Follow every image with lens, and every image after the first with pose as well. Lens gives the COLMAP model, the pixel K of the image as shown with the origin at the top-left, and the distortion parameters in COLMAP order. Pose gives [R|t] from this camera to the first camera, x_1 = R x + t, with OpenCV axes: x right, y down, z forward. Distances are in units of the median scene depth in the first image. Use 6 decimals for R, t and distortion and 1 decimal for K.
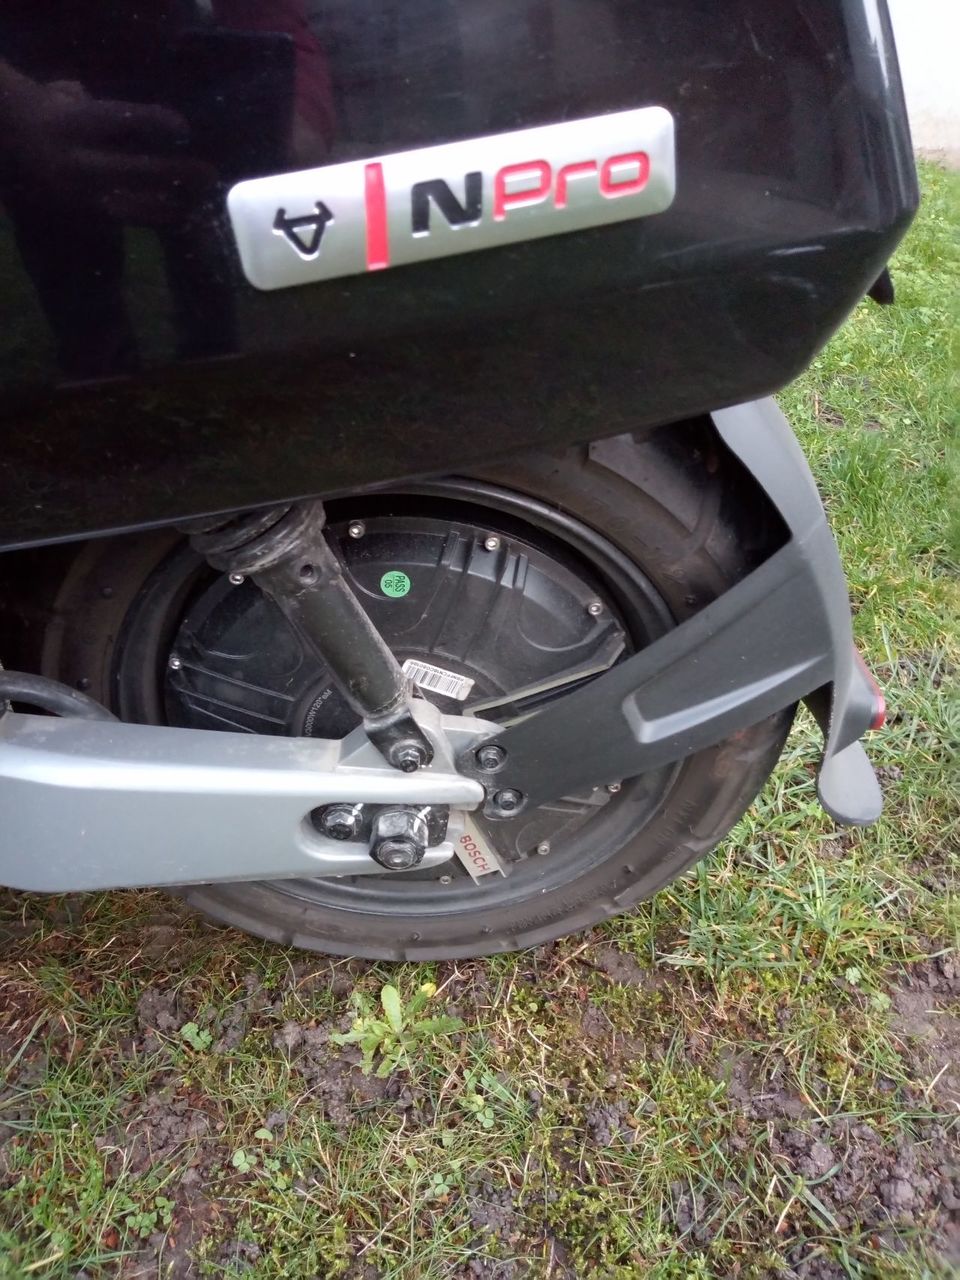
lens RADIAL K [[1020.1, 0, 478.8], [0, 1020.1, 642.1], [0, 0, 1]] dist [-0.004352, -0.006719]
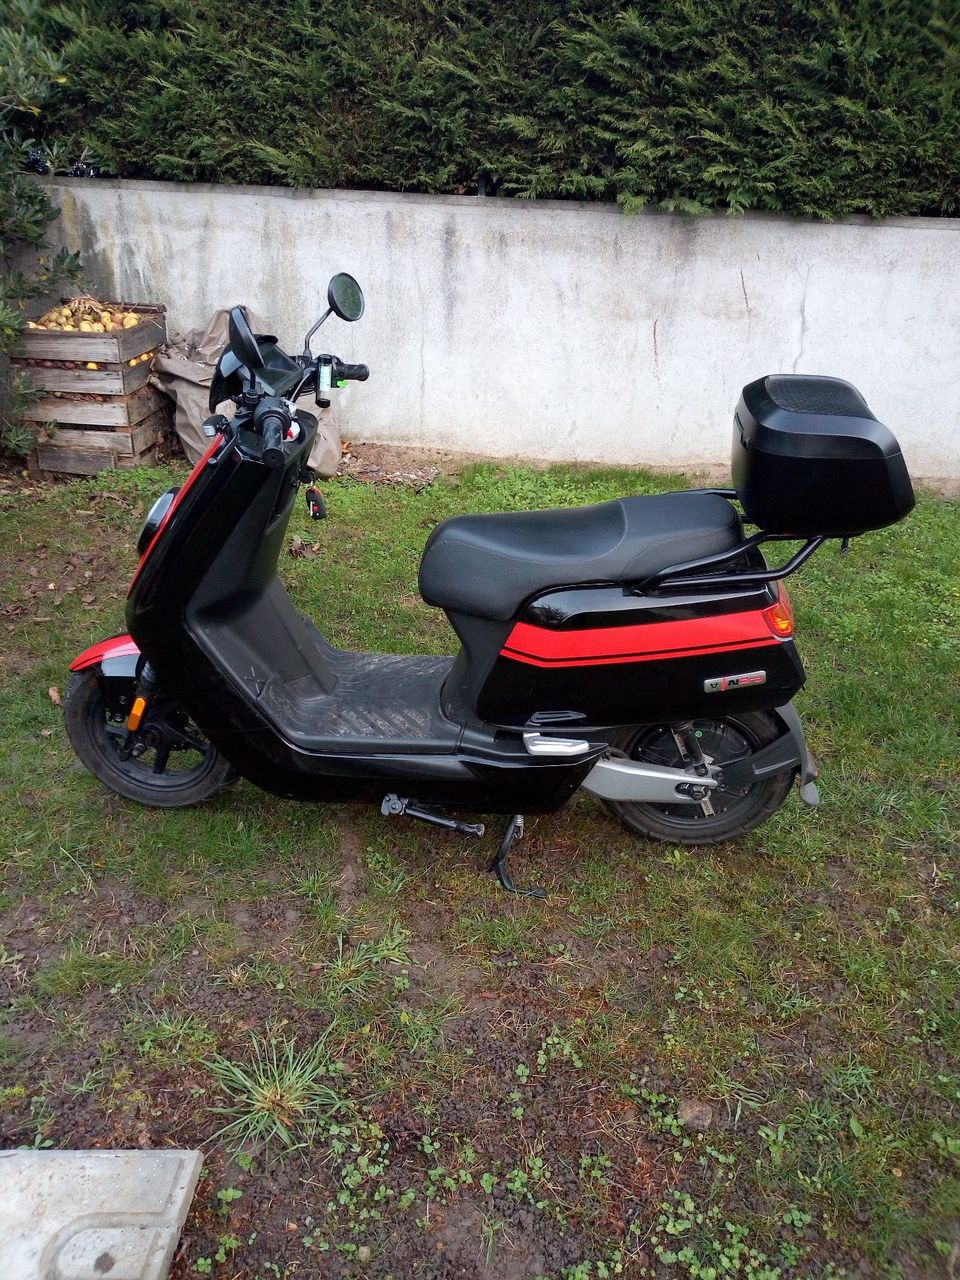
lens RADIAL K [[1020.1, 0, 479.8], [0, 1020.1, 636.4], [0, 0, 1]] dist [-0.004352, -0.006719]
pose [[0.994237, 0.059770, -0.088998, -0.623586], [-0.071900, 0.987538, -0.140000, 0.199937], [0.079521, 0.145592, 0.986144, -3.287928]]
